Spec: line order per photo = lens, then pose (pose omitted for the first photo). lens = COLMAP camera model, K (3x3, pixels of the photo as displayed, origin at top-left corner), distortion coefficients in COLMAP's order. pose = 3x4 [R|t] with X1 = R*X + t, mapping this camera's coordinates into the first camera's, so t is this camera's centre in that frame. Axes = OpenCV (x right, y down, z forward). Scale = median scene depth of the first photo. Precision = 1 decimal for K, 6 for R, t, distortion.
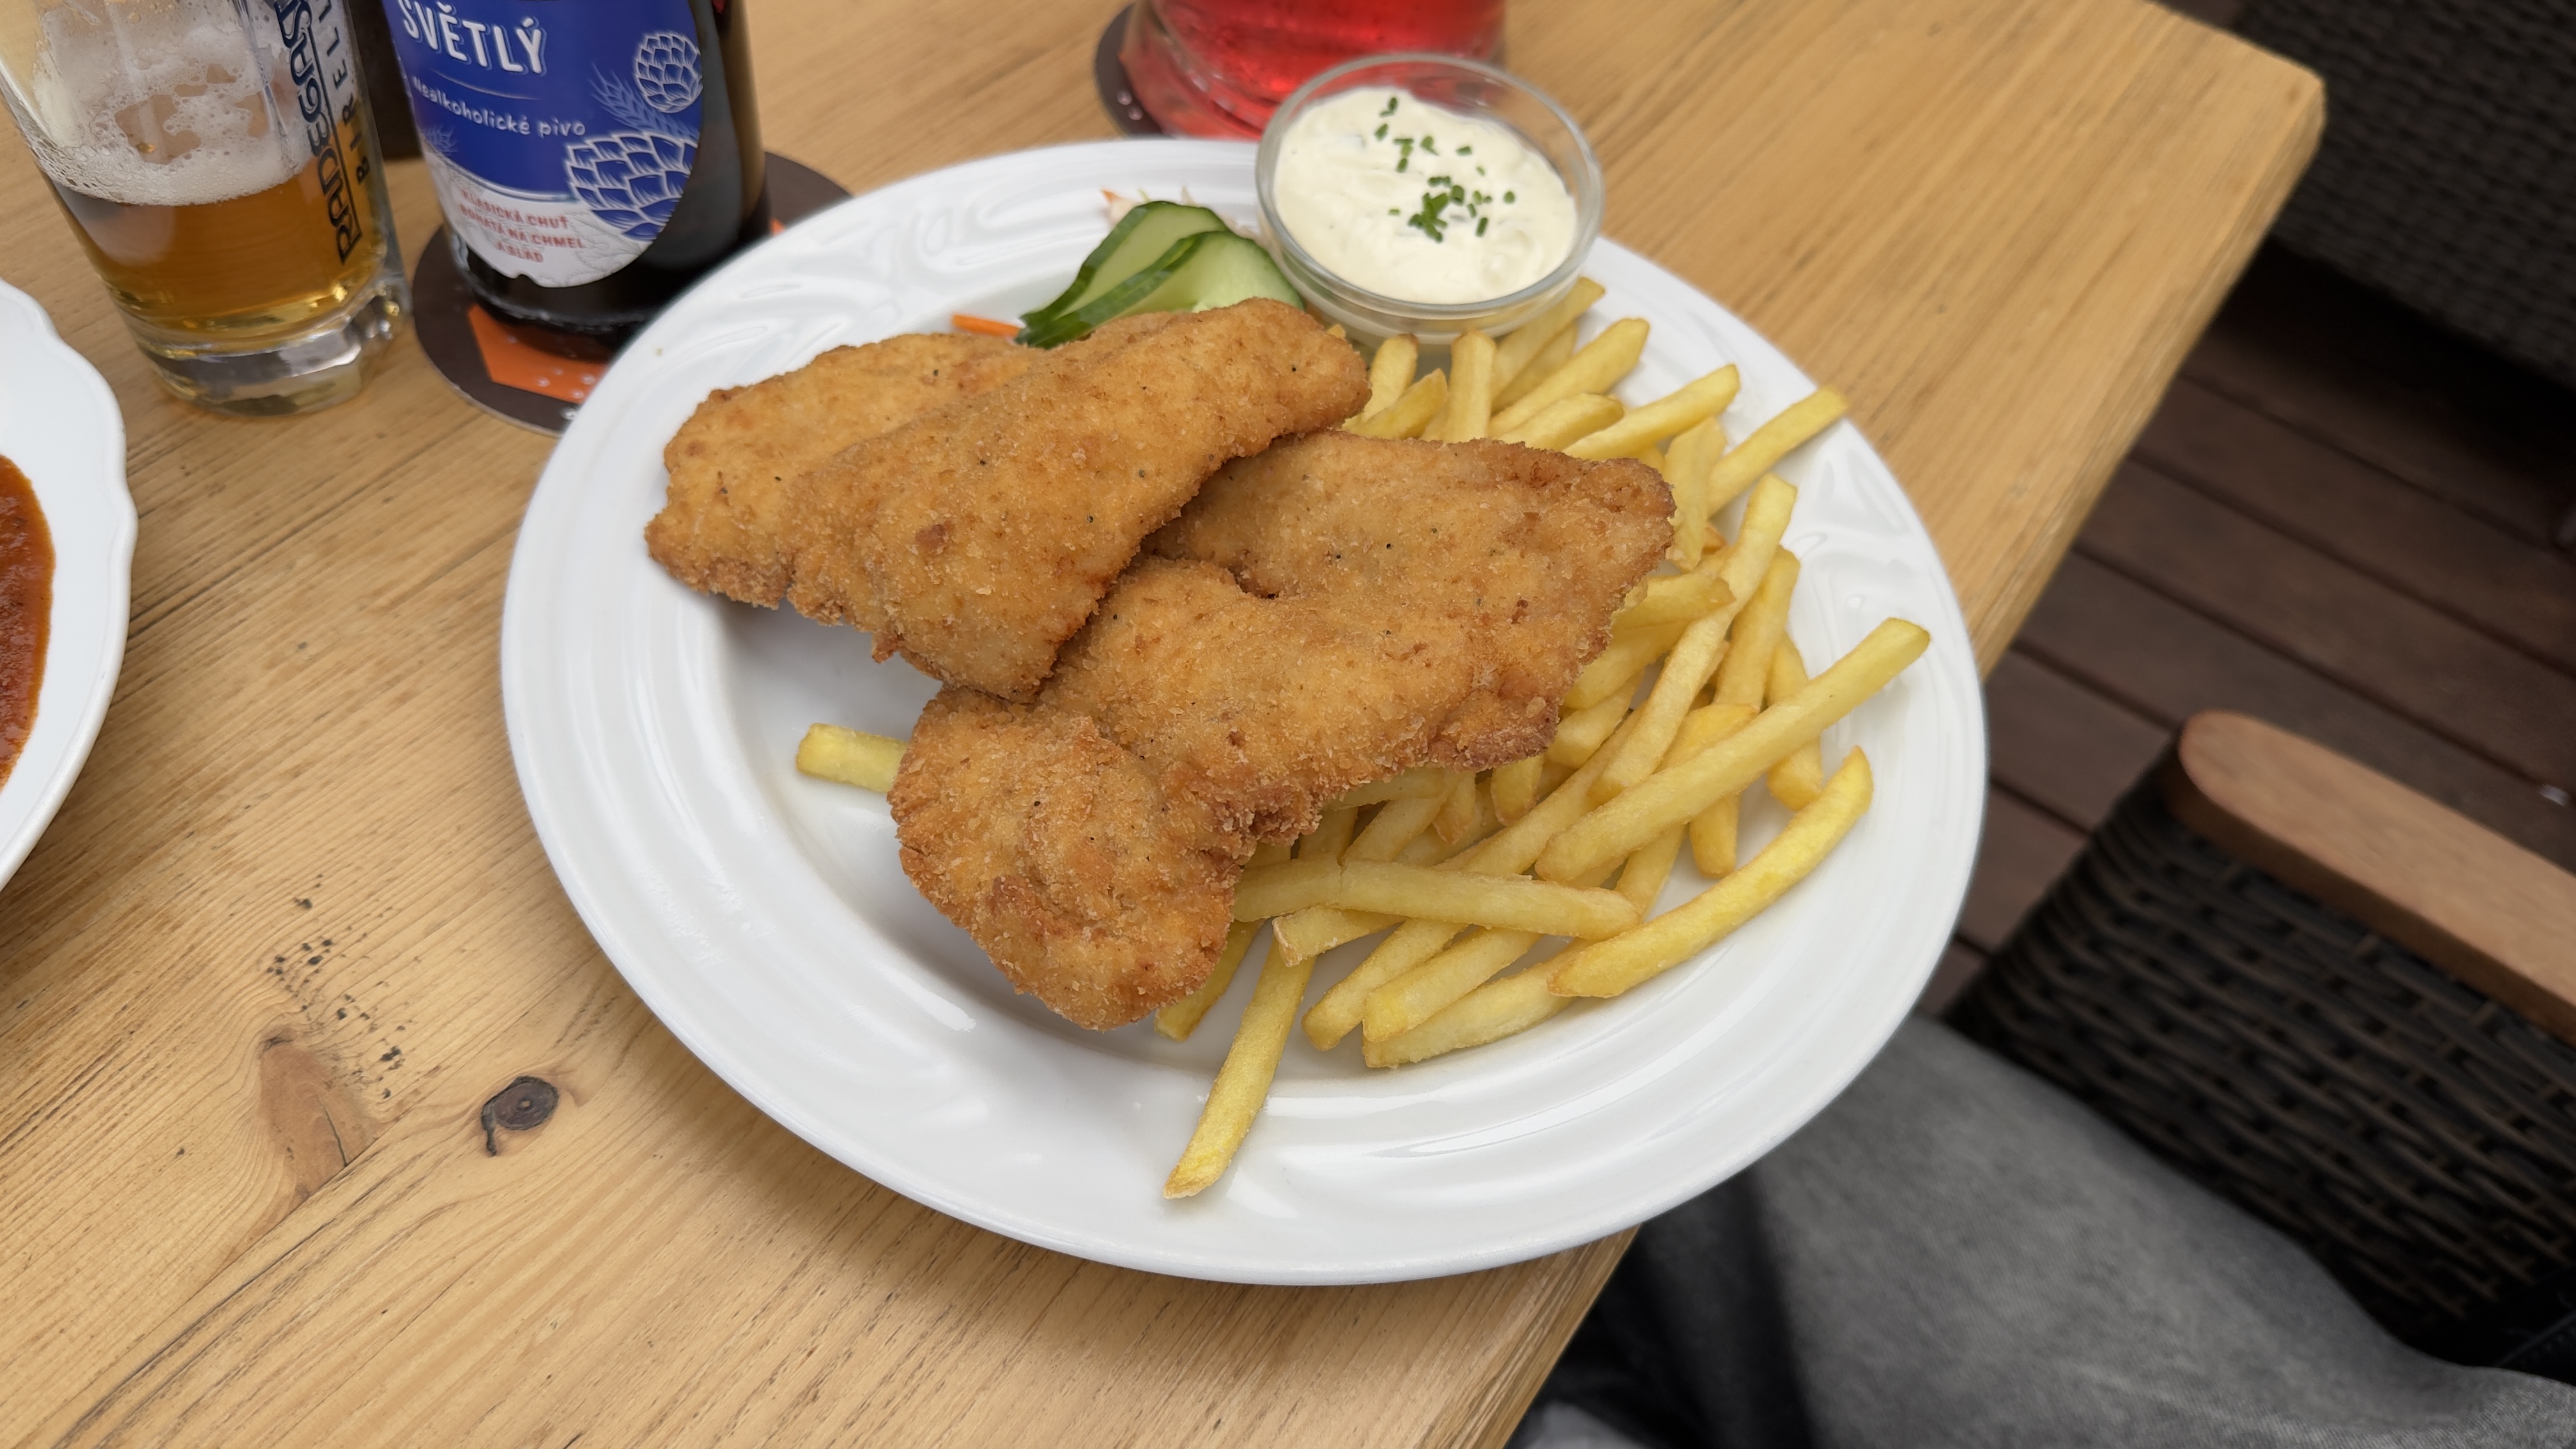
lens RADIAL K [[2071.7, 0, 1288.0], [0, 2071.7, 724.5], [0, 0, 1]] dist [-0.006674, -0.011933]
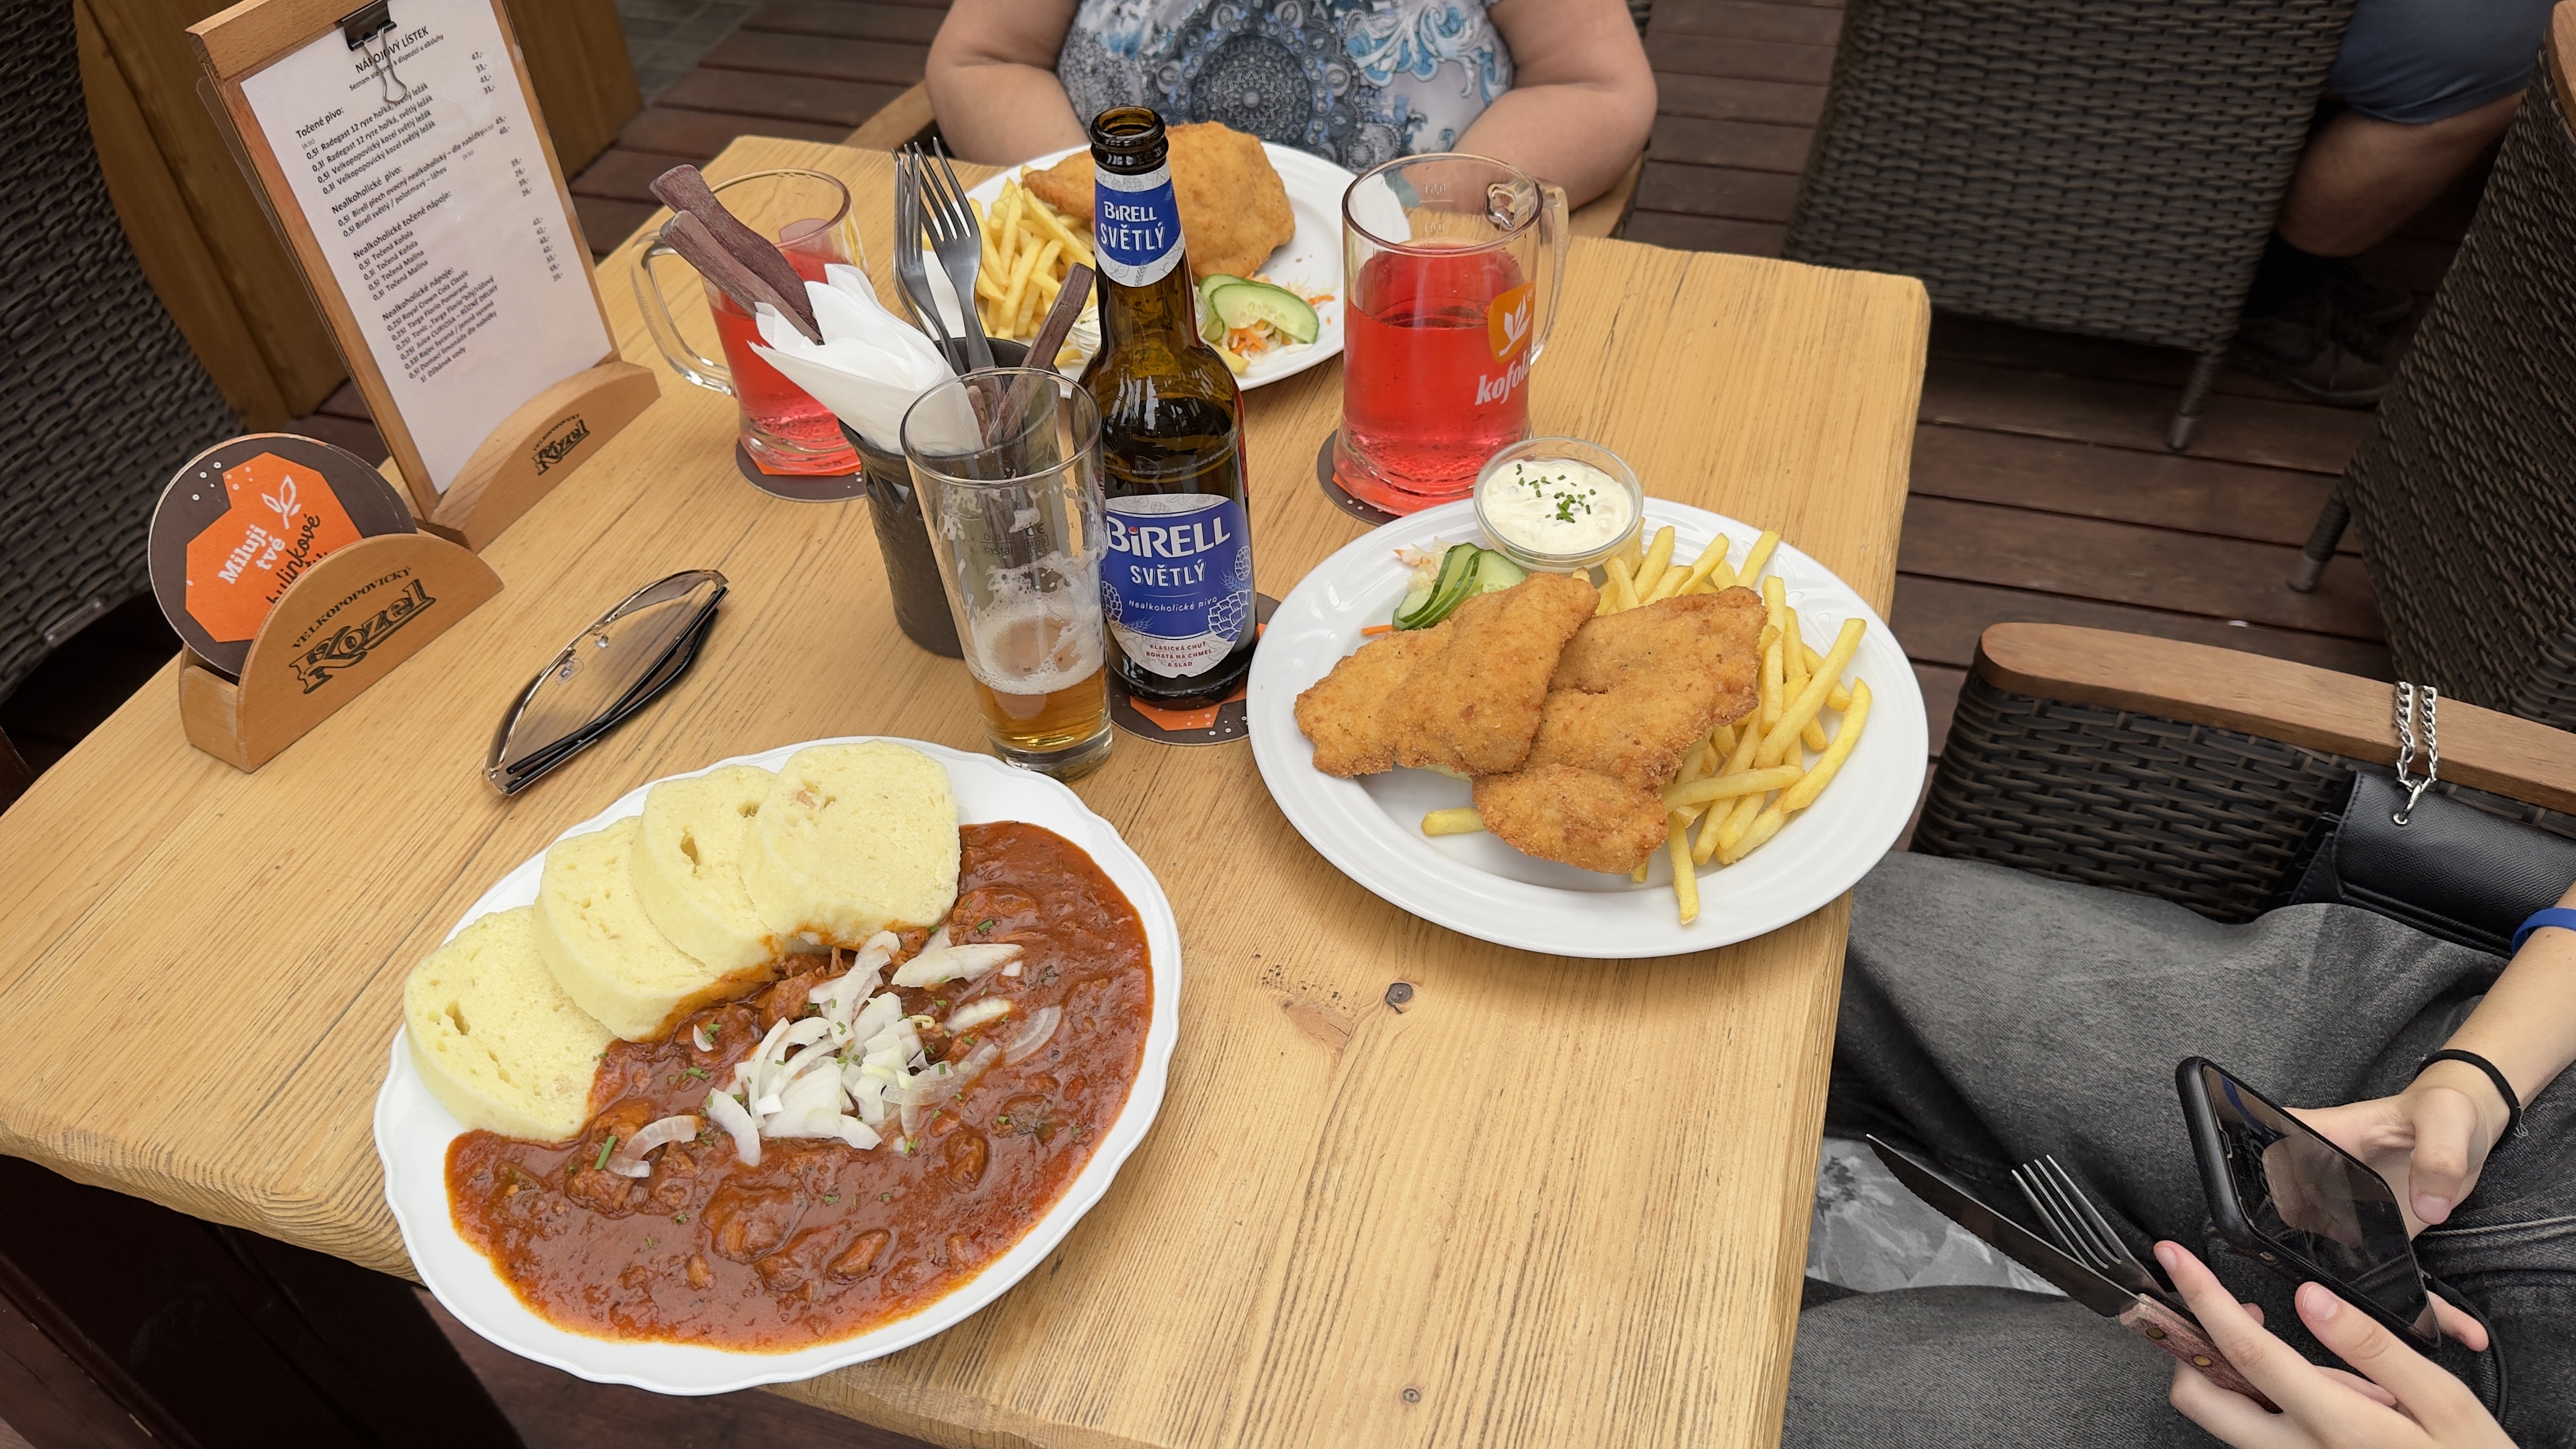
lens RADIAL K [[1774.2, 0, 1288.0], [0, 1774.2, 724.5], [0, 0, 1]] dist [-0.001384, -0.024845]
pose [[0.945203, -0.320744, 0.060942, -0.387204], [0.325631, 0.939639, -0.105082, 0.052880], [-0.023559, 0.119169, 0.992594, -0.769198]]
